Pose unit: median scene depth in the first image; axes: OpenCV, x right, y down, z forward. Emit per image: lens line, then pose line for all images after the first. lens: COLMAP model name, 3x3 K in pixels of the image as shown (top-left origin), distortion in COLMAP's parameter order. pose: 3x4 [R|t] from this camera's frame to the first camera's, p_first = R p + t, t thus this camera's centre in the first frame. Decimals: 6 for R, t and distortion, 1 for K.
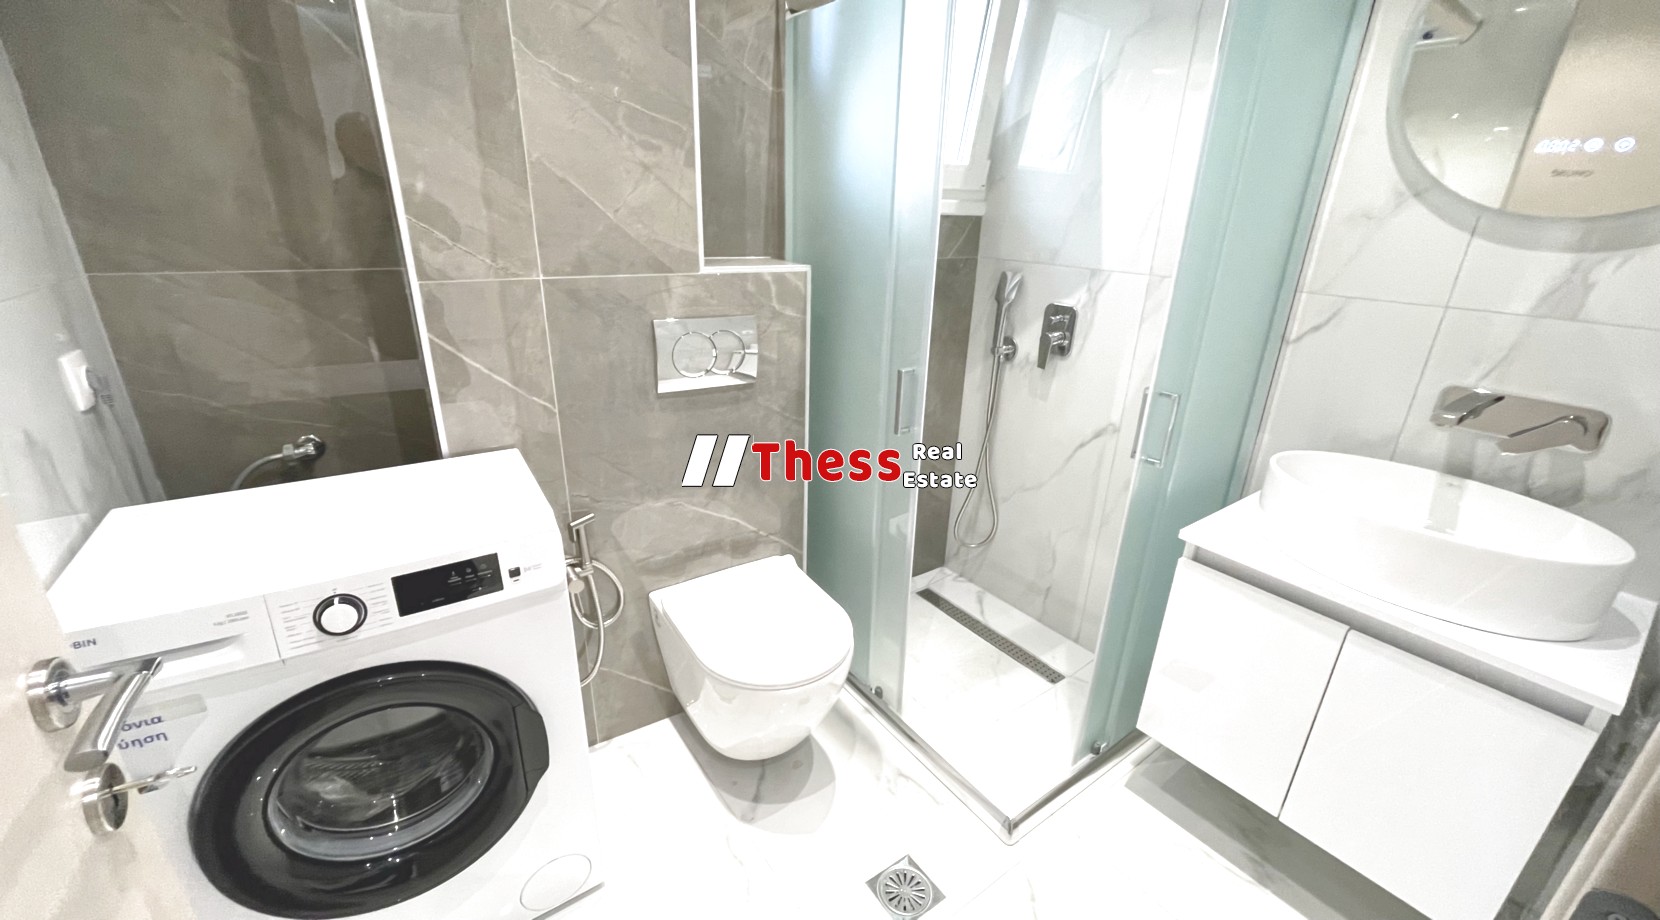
lens RADIAL K [[663.1, 0, 830.0], [0, 663.1, 460.0], [0, 0, 1]] dist [-0.002064, -0.000235]
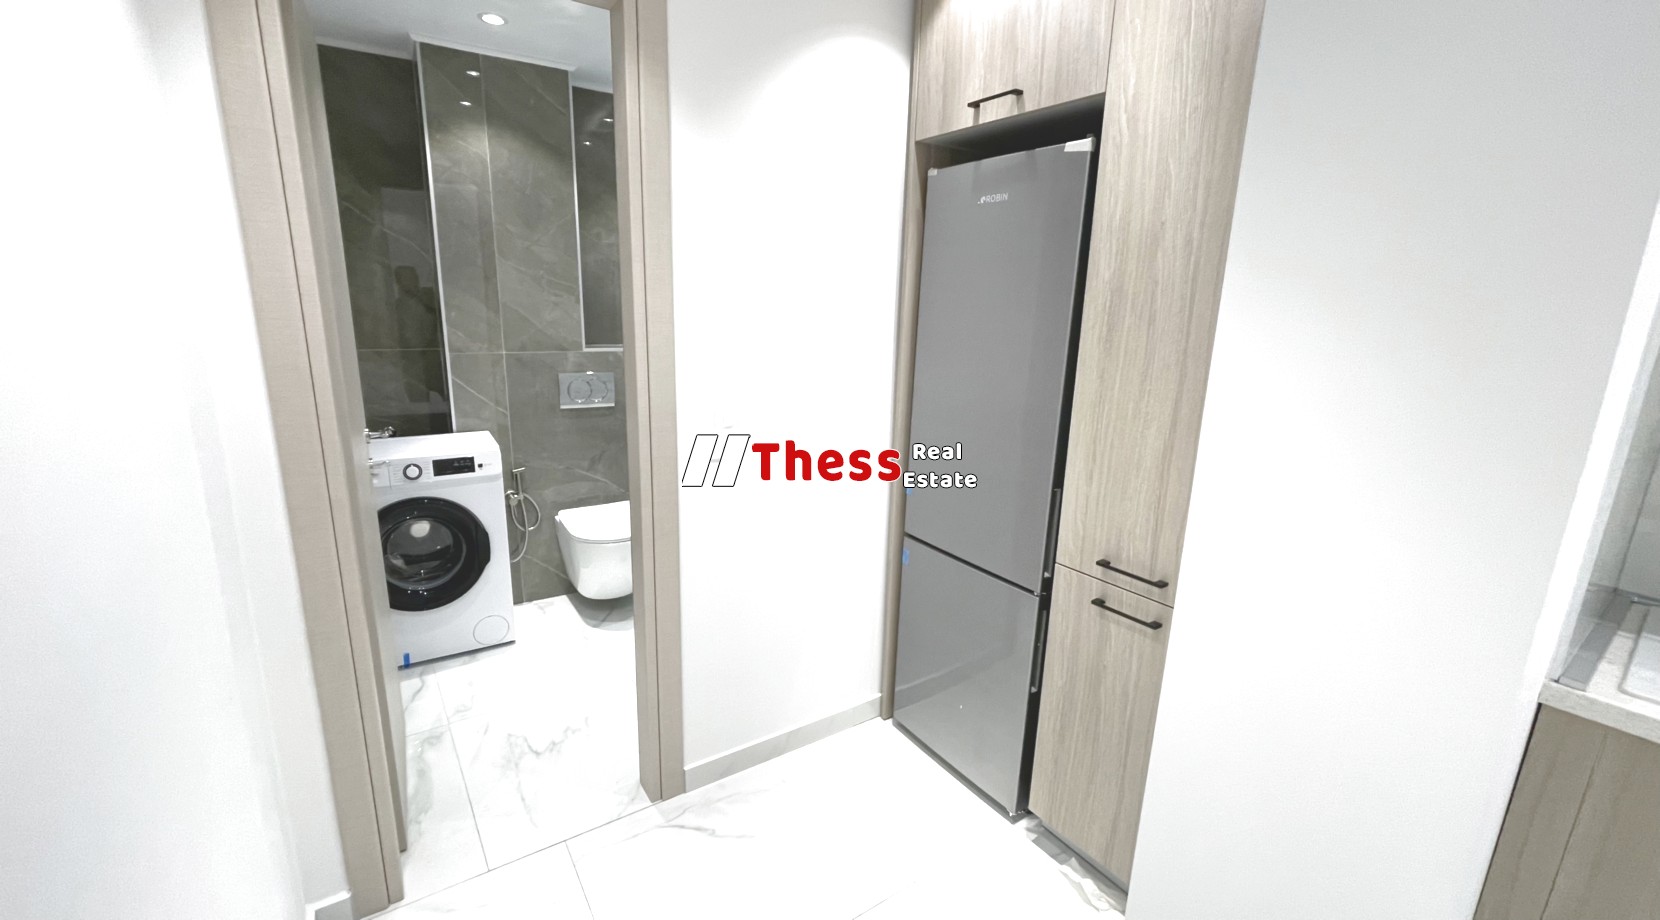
lens RADIAL K [[663.1, 0, 830.0], [0, 663.1, 460.0], [0, 0, 1]] dist [-0.002064, -0.000235]
pose [[0.999993, 0.000598, 0.003672, 0.699287], [-0.000085, 0.990427, -0.138039, 0.419209], [-0.003719, 0.138038, 0.990420, -1.243235]]
